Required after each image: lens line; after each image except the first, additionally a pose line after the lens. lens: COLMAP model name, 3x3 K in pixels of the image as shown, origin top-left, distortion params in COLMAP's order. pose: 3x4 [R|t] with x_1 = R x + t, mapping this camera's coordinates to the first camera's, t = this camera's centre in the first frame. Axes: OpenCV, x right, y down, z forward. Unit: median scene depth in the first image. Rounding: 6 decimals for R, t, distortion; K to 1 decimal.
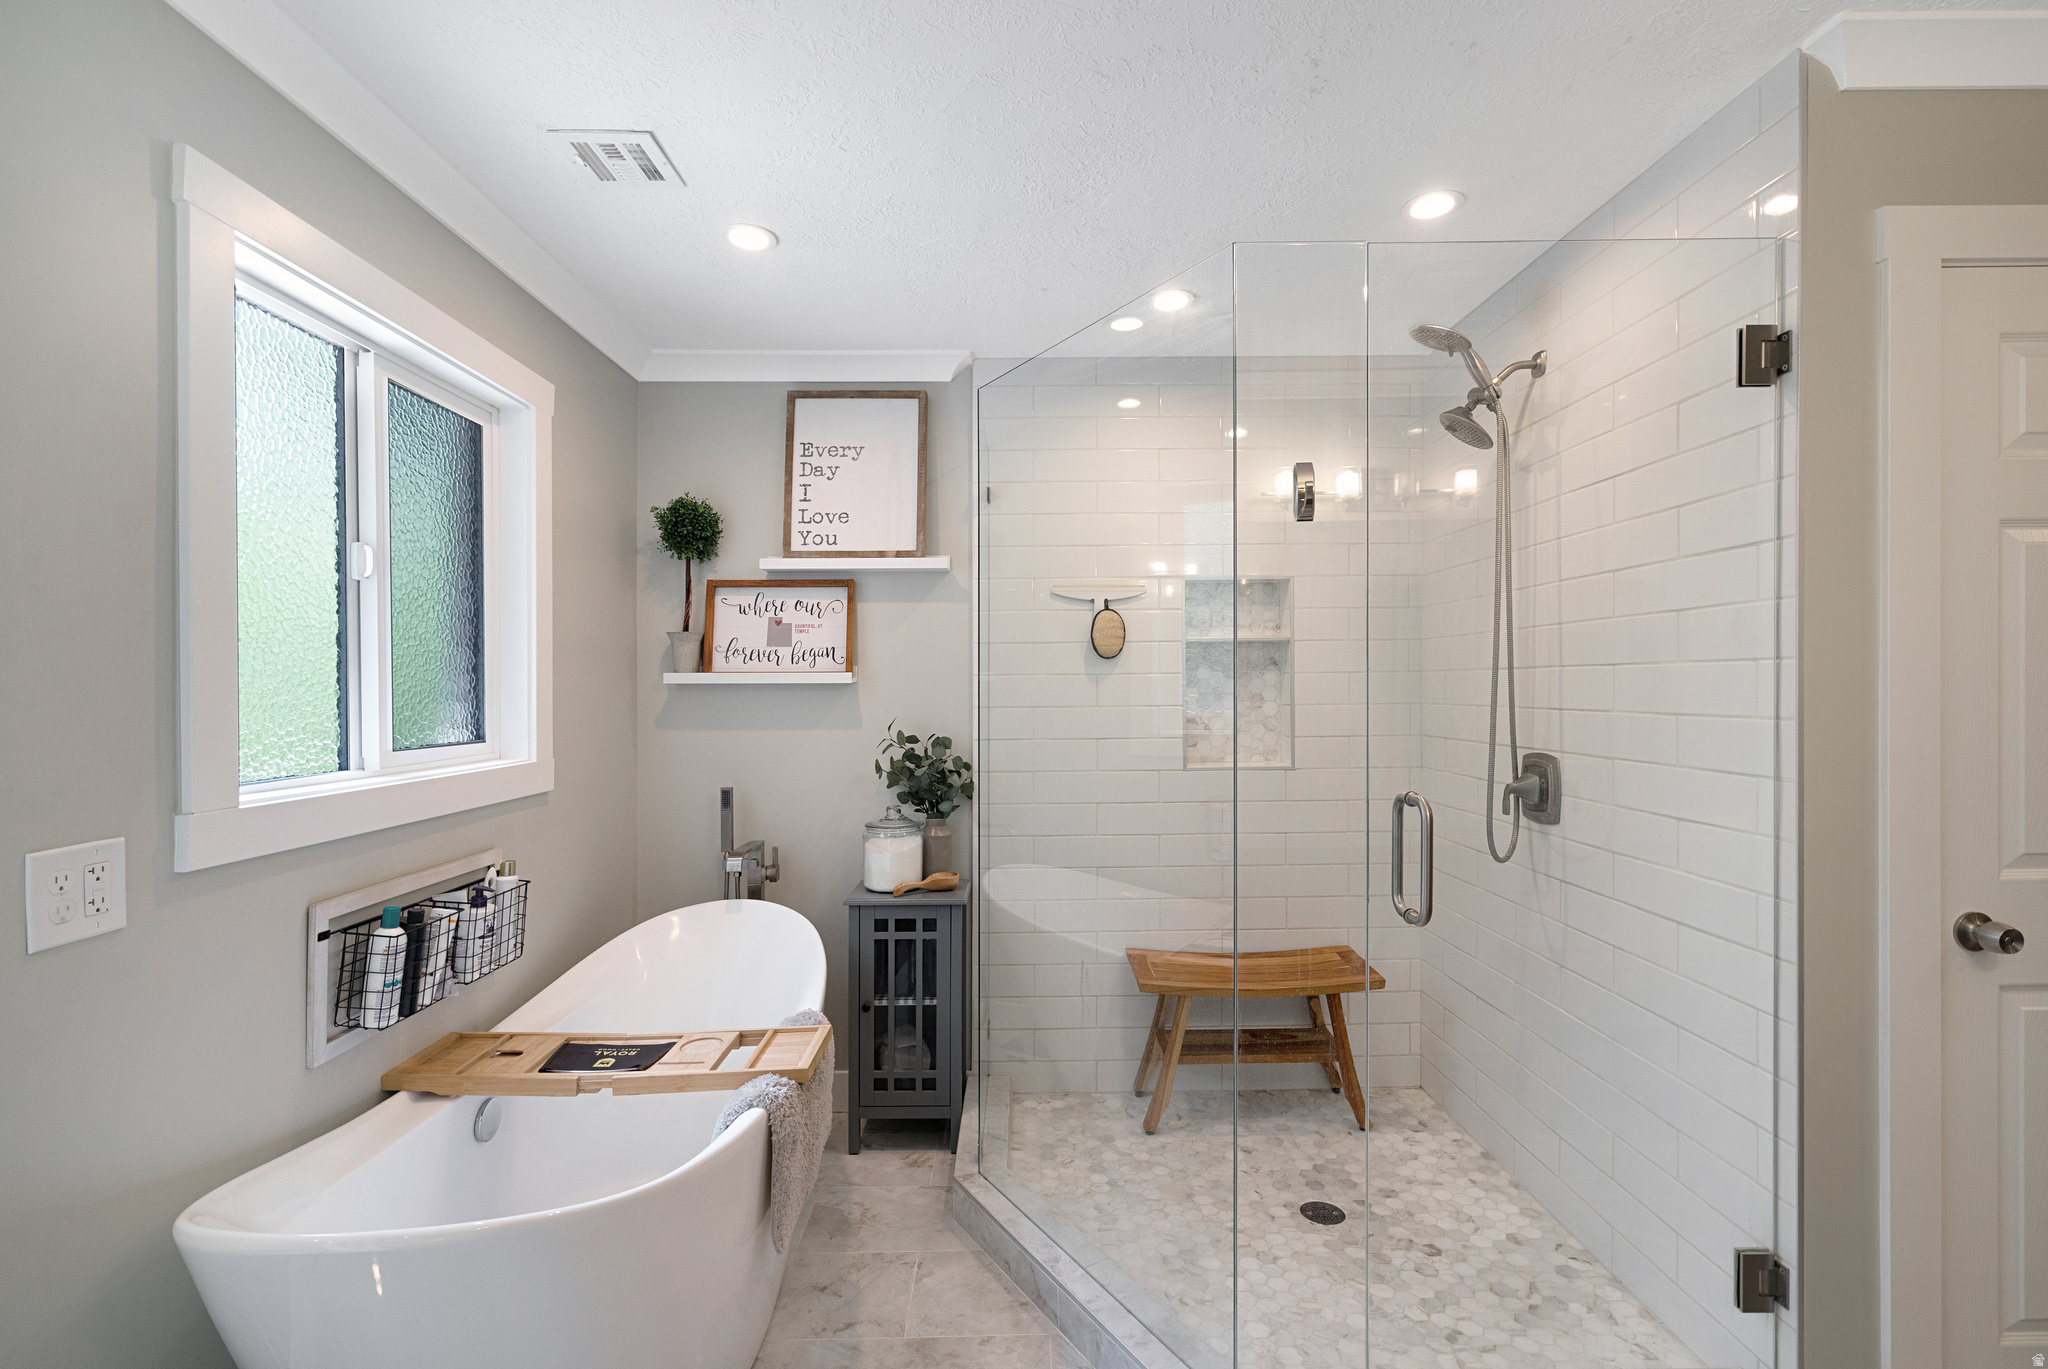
lens RADIAL K [[932.5, 0, 1027.0], [0, 932.5, 678.7], [0, 0, 1]] dist [-0.001704, 0.000889]
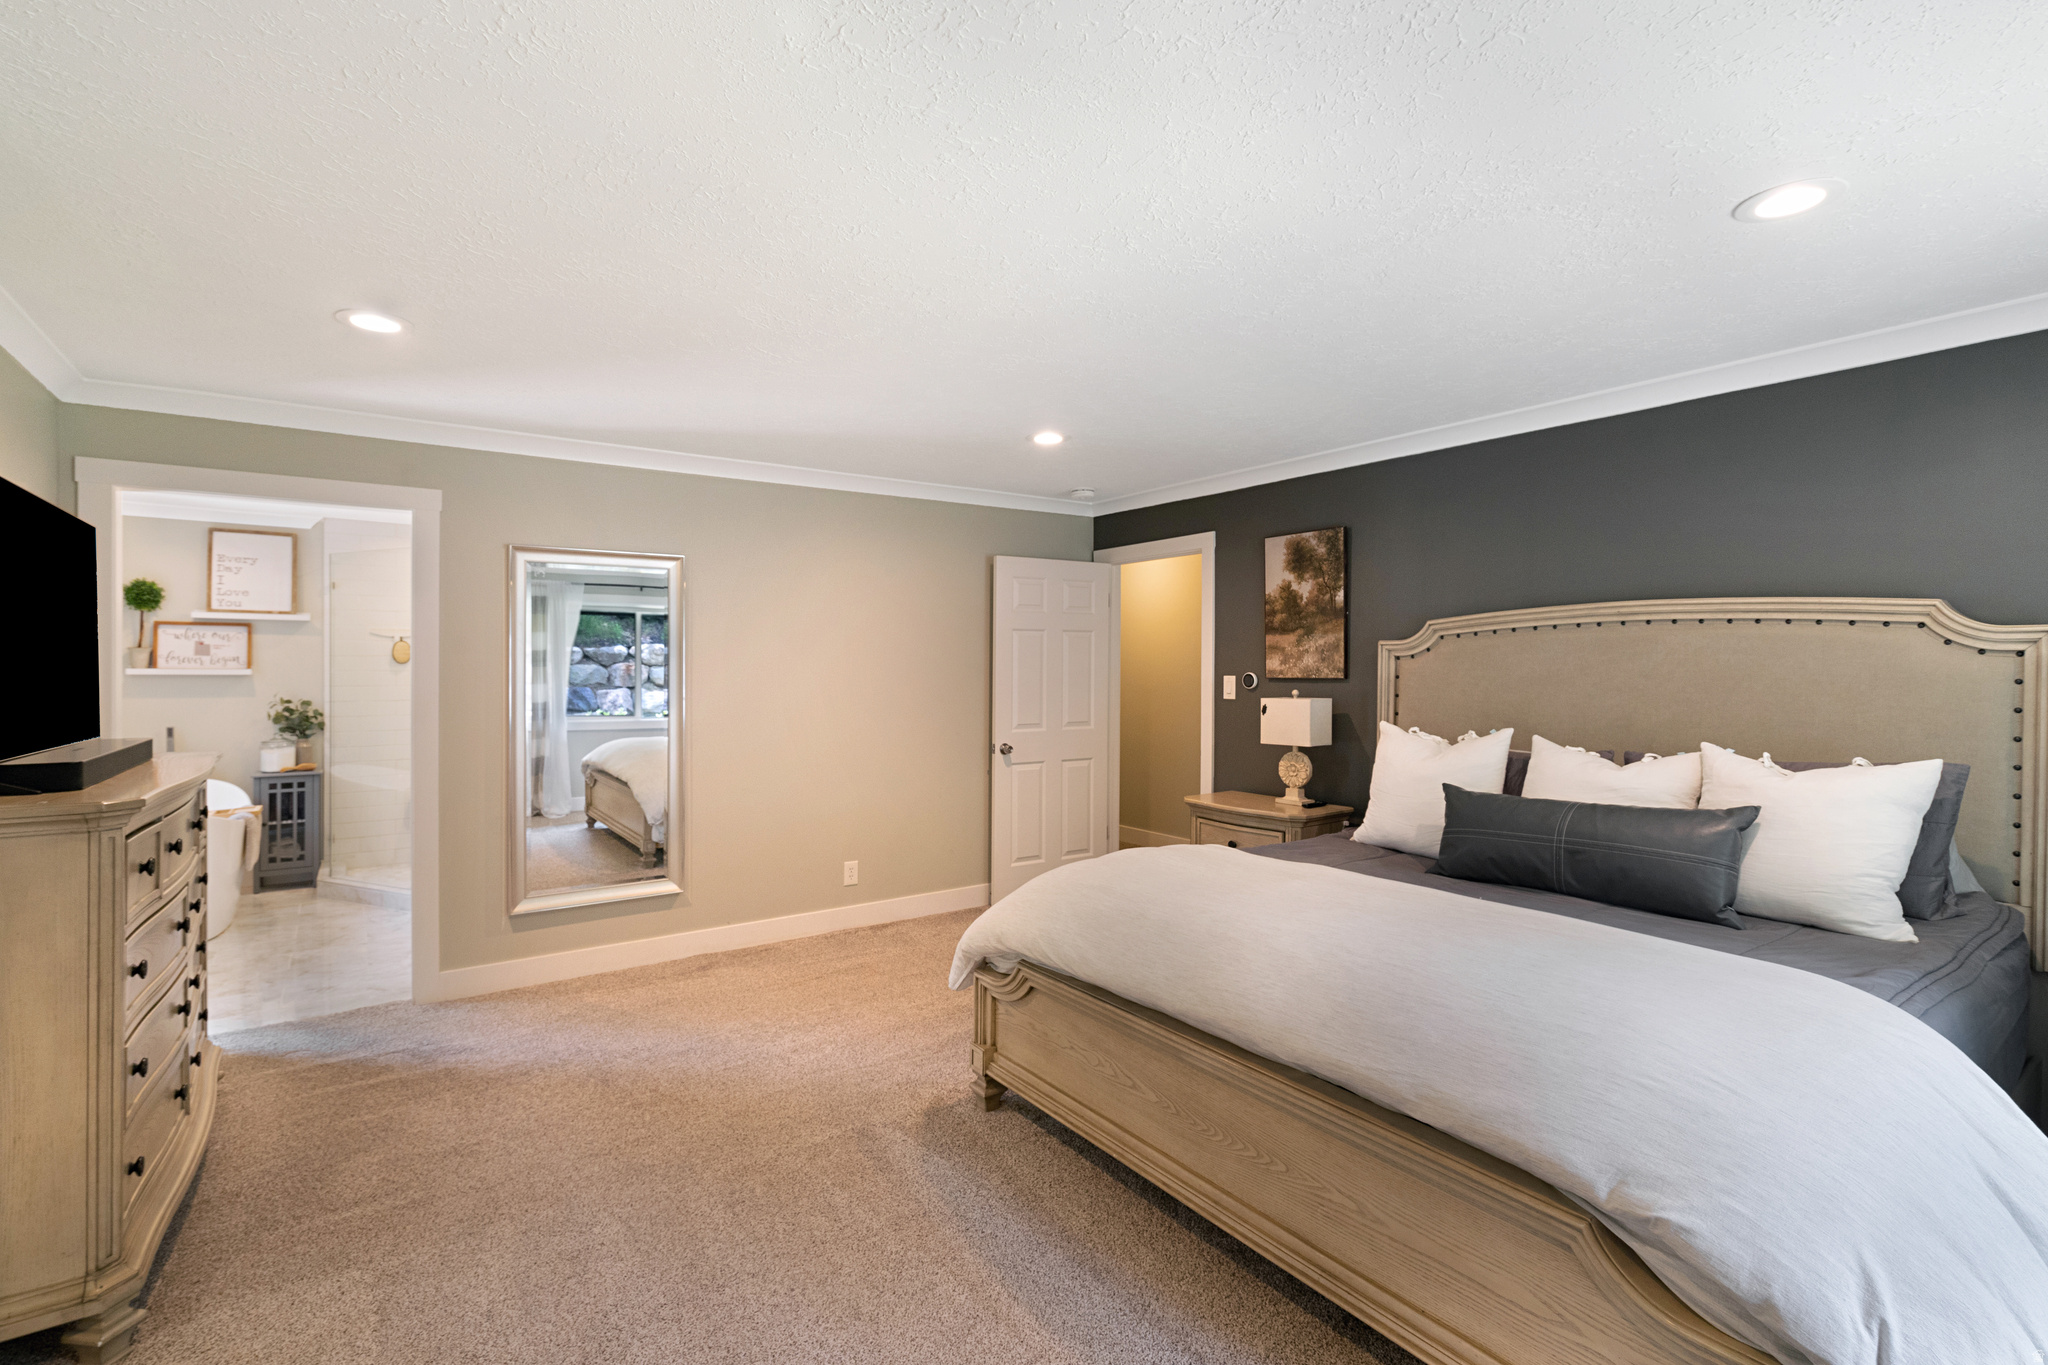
lens RADIAL K [[932.5, 0, 1023.8], [0, 932.5, 683.7], [0, 0, 1]] dist [-0.001704, 0.000889]
pose [[0.820549, -0.001036, 0.571576, 0.035284], [-0.004786, 0.999951, 0.008684, -0.000923], [-0.571557, -0.009861, 0.820503, -1.647144]]
